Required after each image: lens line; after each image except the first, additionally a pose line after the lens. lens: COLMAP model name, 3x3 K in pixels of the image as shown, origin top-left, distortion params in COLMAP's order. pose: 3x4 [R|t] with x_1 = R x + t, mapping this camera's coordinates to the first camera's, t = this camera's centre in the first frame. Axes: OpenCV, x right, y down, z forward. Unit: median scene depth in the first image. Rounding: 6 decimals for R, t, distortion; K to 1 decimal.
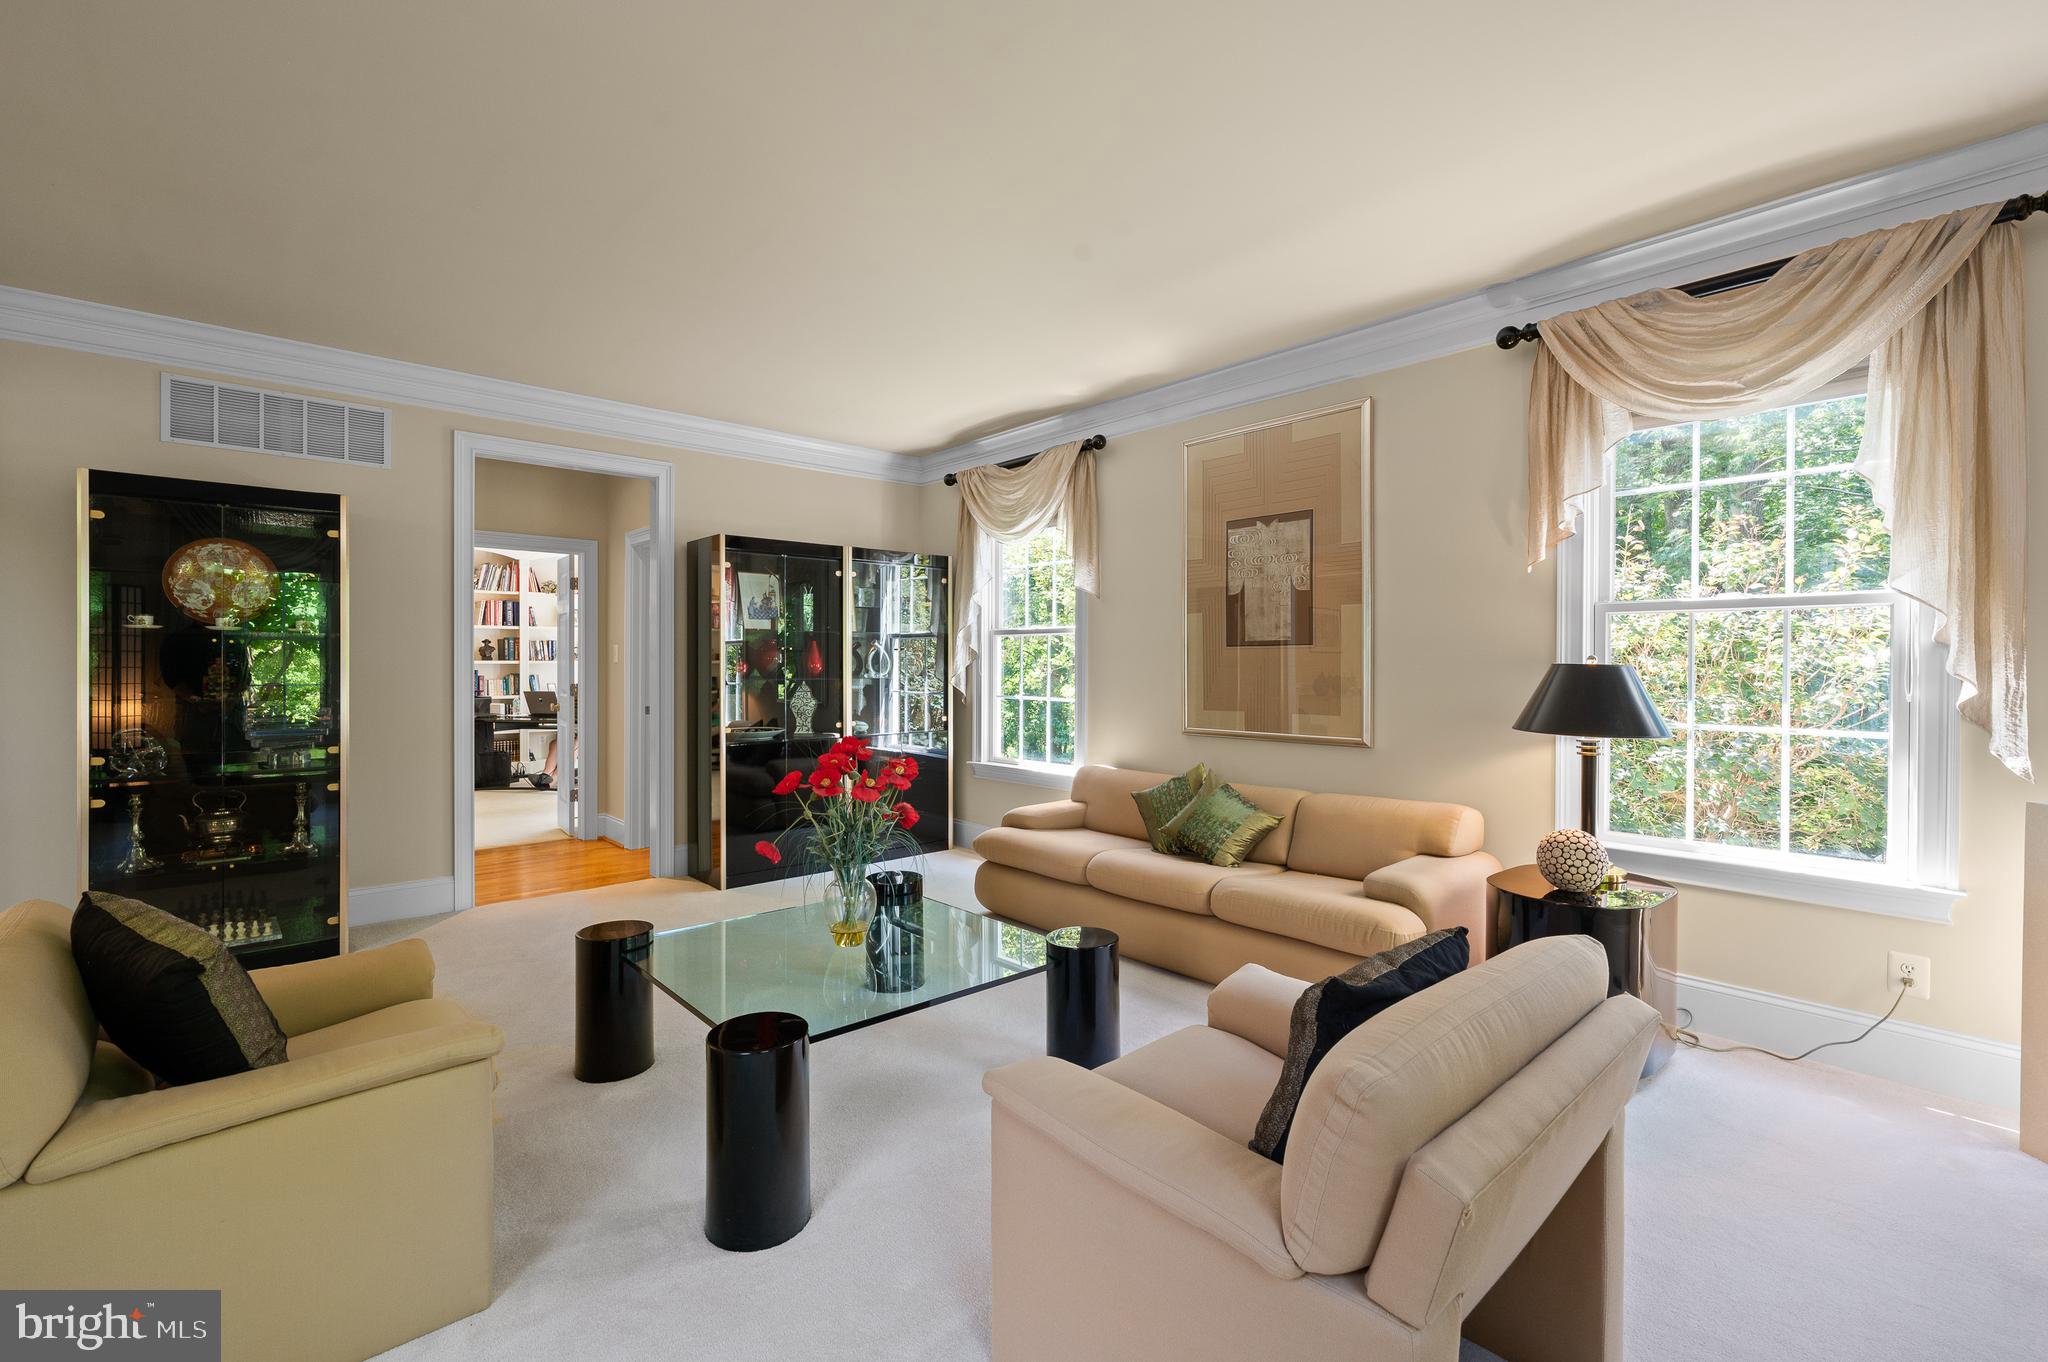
lens RADIAL K [[876.4, 0, 1016.1], [0, 876.4, 673.2], [0, 0, 1]] dist [-0.001636, 0.000355]
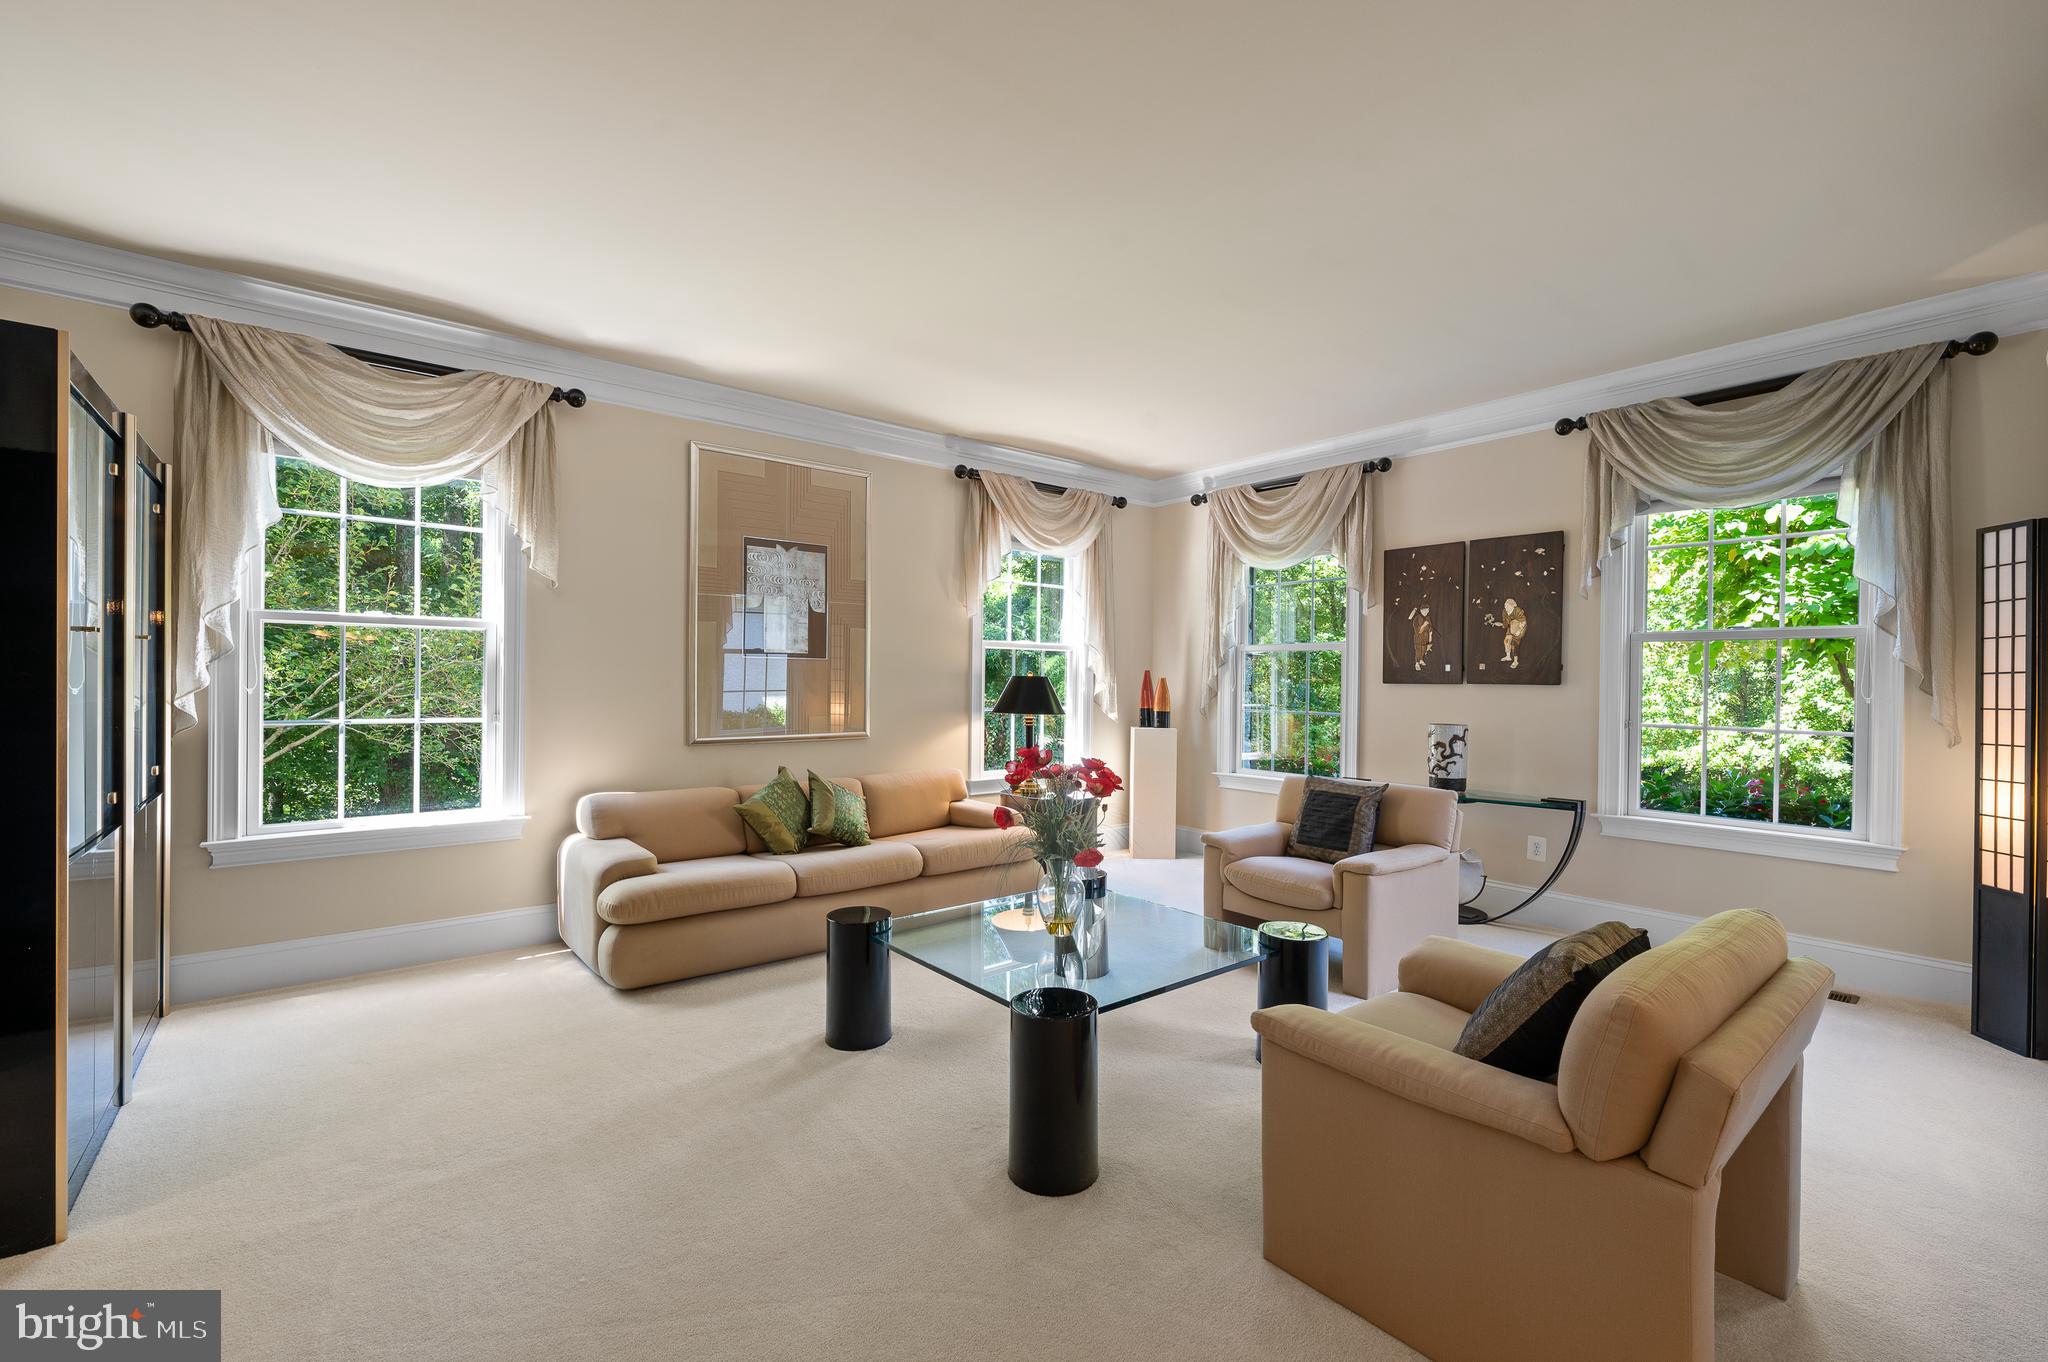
lens RADIAL K [[876.4, 0, 1020.7], [0, 876.4, 683.1], [0, 0, 1]] dist [-0.001636, 0.000355]
pose [[0.050629, -0.010197, 0.998665, -0.859276], [-0.000998, 0.999947, 0.010260, -0.009676], [-0.998717, -0.001517, 0.050616, 0.667127]]
